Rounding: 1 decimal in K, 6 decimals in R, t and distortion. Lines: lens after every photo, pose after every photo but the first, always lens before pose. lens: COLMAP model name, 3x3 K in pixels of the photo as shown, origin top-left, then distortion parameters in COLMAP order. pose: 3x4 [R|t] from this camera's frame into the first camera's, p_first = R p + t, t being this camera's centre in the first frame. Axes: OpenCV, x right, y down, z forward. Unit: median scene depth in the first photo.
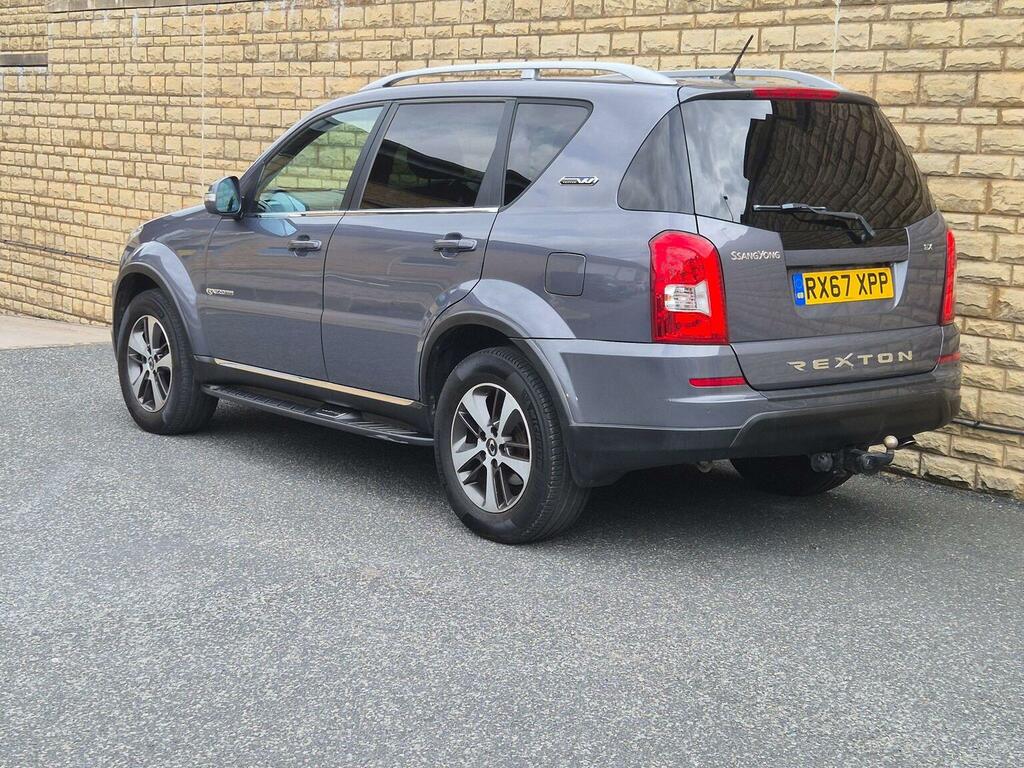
lens RADIAL K [[1703.1, 0, 486.4], [0, 1703.1, 326.0], [0, 0, 1]] dist [0.092027, 0.000000]
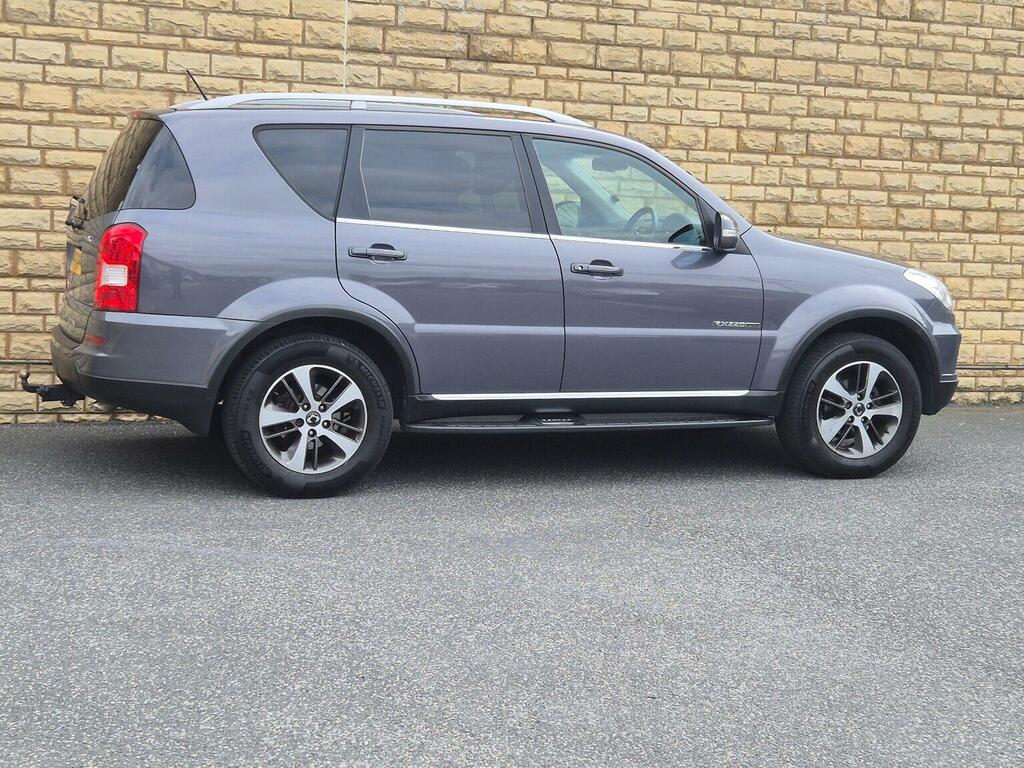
lens RADIAL K [[1703.1, 0, 493.4], [0, 1703.1, 373.1], [0, 0, 1]] dist [0.092027, 0.000000]
pose [[0.289527, -0.119569, 0.949672, -0.962088], [0.075818, 0.991914, 0.101773, -0.071790], [-0.954162, 0.042536, 0.296252, 0.539177]]
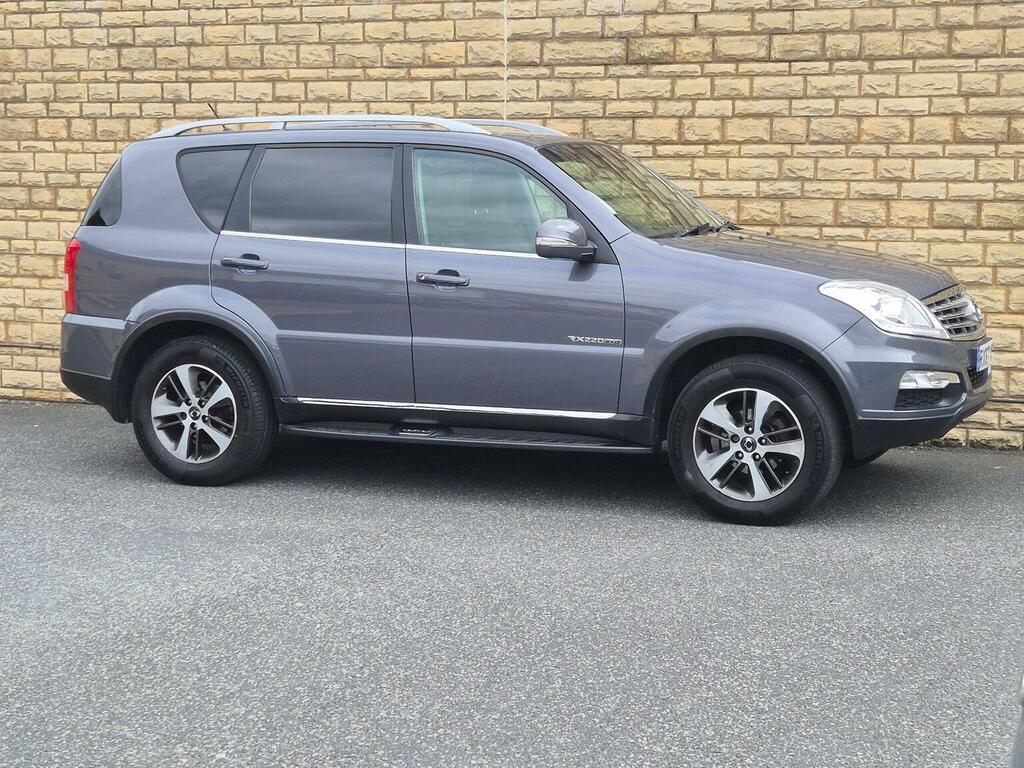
lens RADIAL K [[1703.1, 0, 502.2], [0, 1703.1, 353.6], [0, 0, 1]] dist [0.092027, 0.000000]
pose [[0.859970, -0.078609, 0.504253, -0.451695], [0.077836, 0.996709, 0.022634, -0.002291], [-0.504373, 0.019784, 0.863259, -0.088943]]
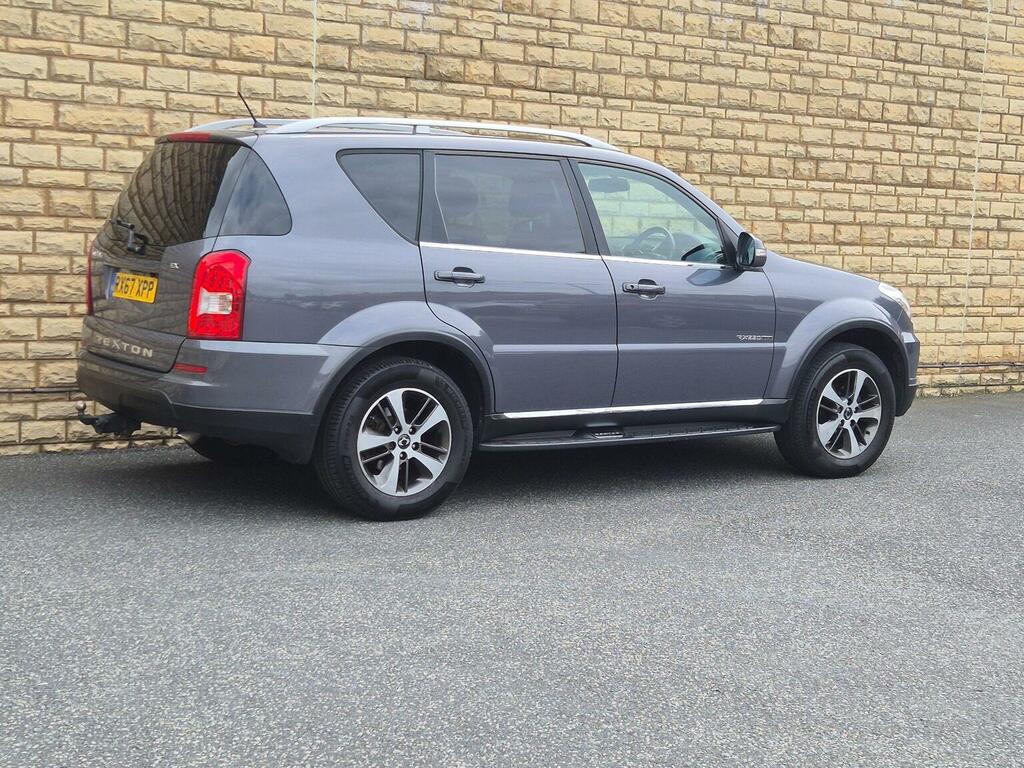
lens RADIAL K [[1703.1, 0, 515.5], [0, 1703.1, 378.0], [0, 0, 1]] dist [0.092027, 0.000000]
pose [[0.034996, -0.127653, 0.991201, -1.034673], [0.073590, 0.989445, 0.124829, -0.107962], [-0.996674, 0.068574, 0.044021, 0.813110]]
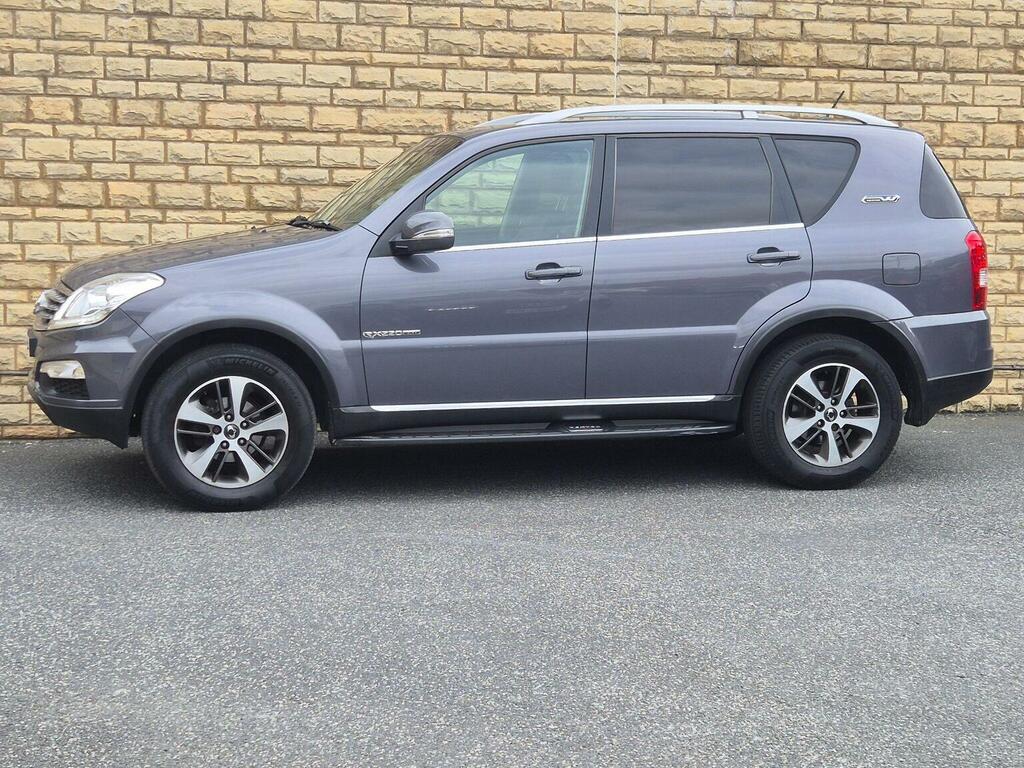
lens RADIAL K [[1780.0, 0, 492.7], [0, 1780.0, 351.2], [0, 0, 1]] dist [0.099303, 0.000000]
pose [[0.414233, -0.103349, 0.904284, -1.036710], [0.102085, 0.992539, 0.066672, -0.071026], [-0.904428, 0.064697, 0.421693, 0.540024]]
